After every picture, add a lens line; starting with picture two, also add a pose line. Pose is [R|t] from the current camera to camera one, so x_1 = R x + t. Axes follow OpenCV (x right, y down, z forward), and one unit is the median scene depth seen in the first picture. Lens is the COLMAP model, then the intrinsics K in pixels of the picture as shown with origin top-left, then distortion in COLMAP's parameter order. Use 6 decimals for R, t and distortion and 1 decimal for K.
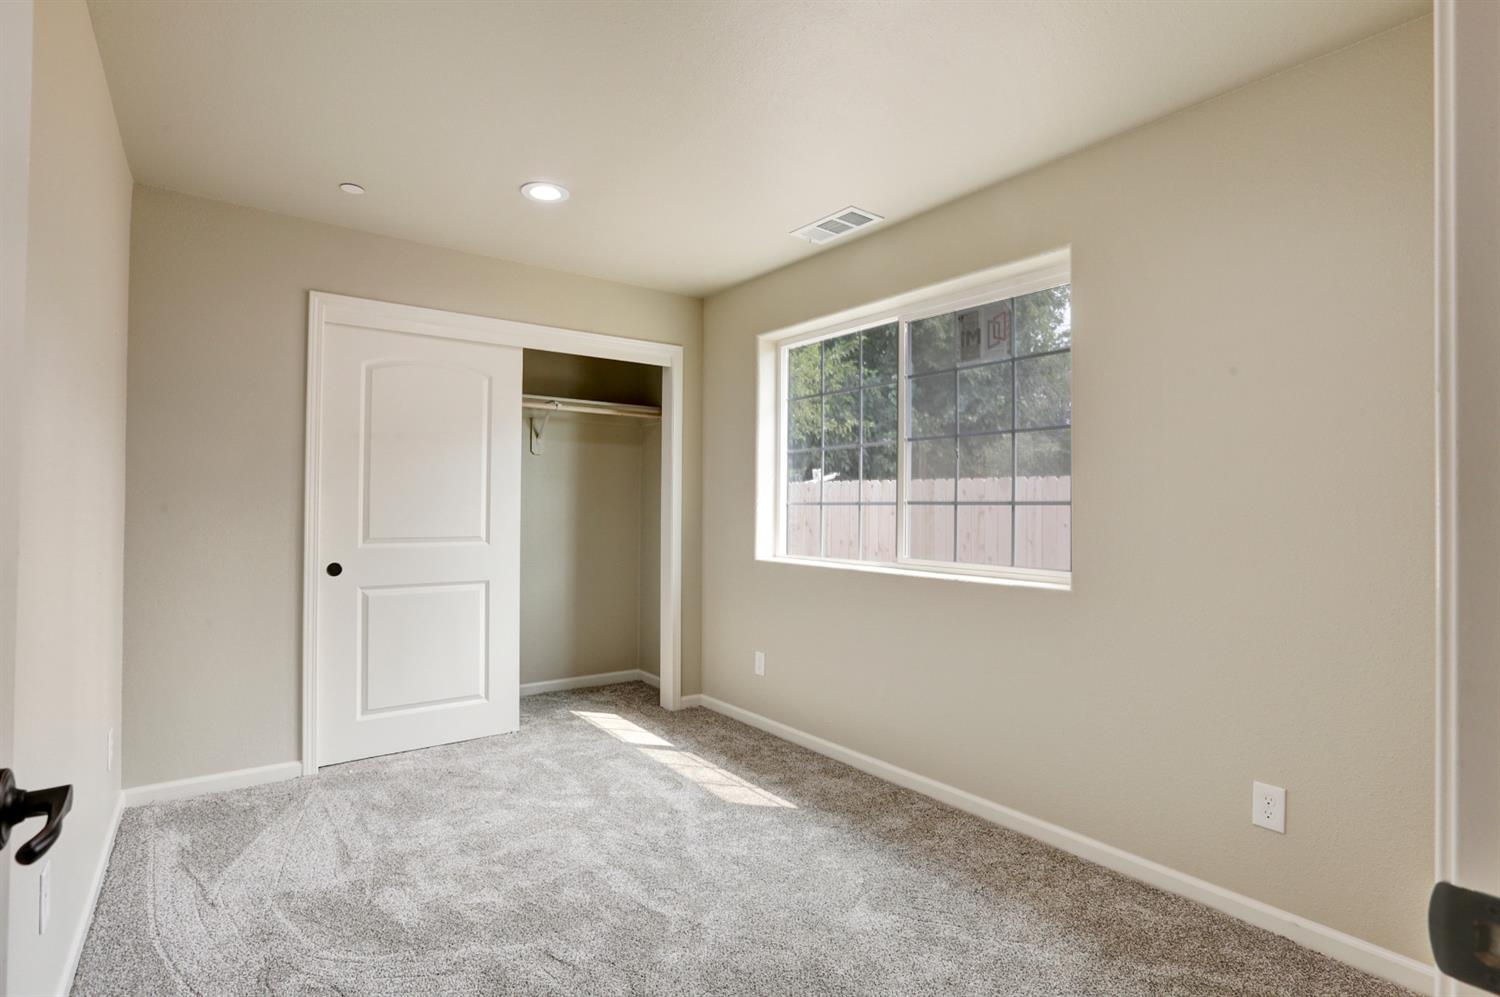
lens RADIAL K [[737.2, 0, 750.0], [0, 737.2, 498.5], [0, 0, 1]] dist [0.000251, -0.000006]
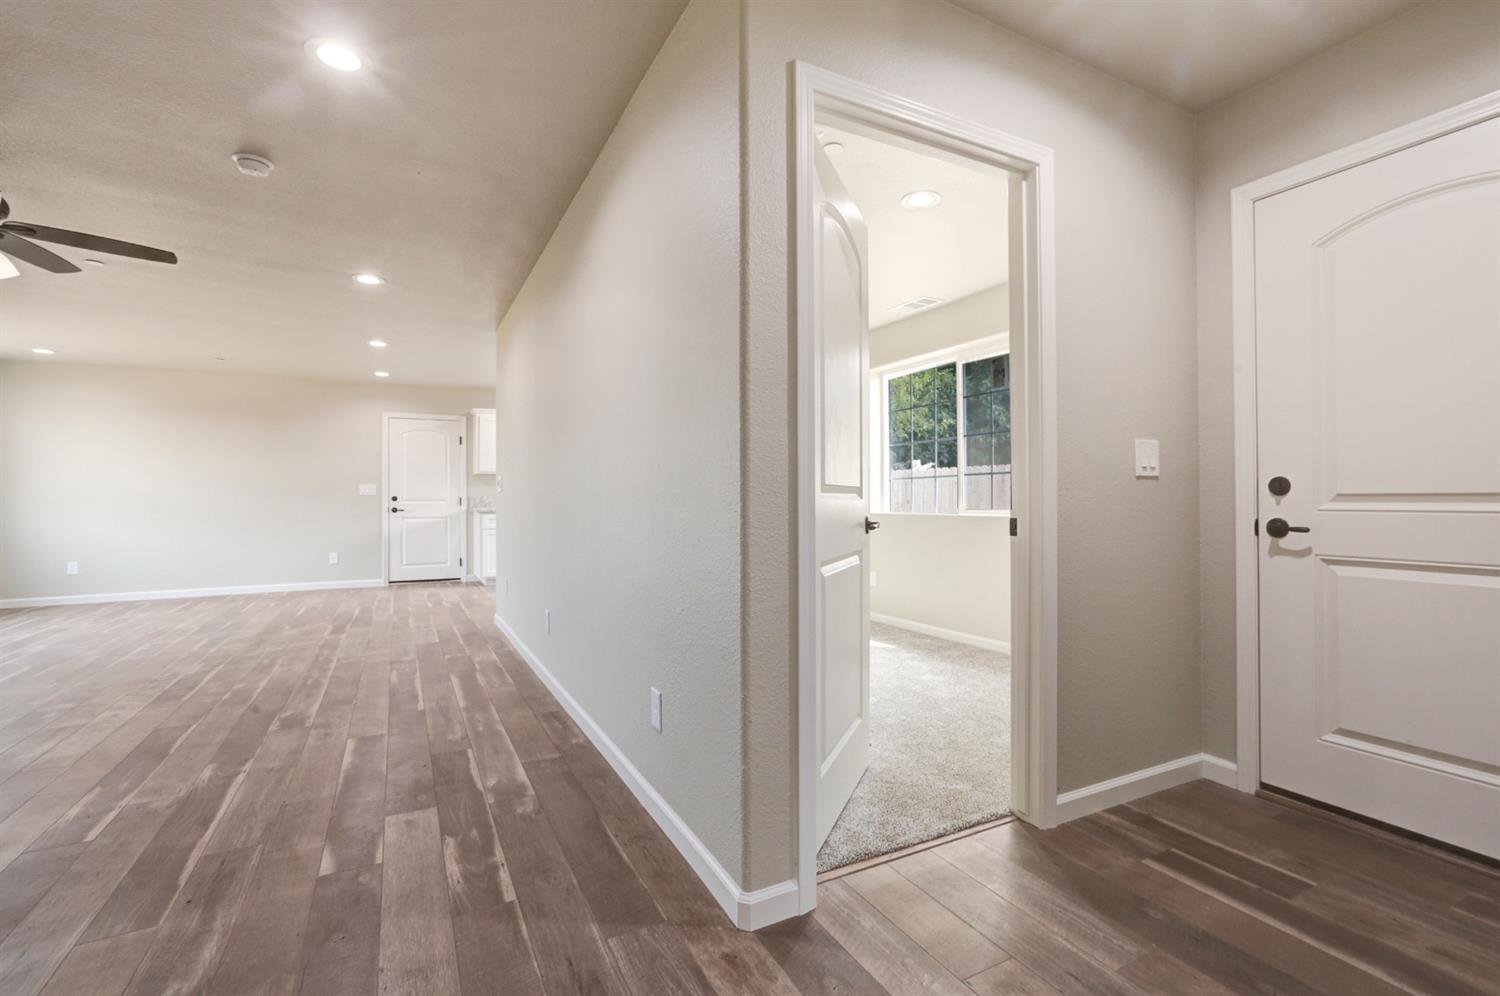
lens RADIAL K [[678.2, 0, 750.0], [0, 678.2, 498.0], [0, 0, 1]] dist [-0.006364, 0.000019]
pose [[0.986784, -0.018163, -0.161023, -0.009912], [0.018805, 0.999820, 0.002462, 0.044838], [0.160949, -0.005458, 0.986948, -0.526752]]
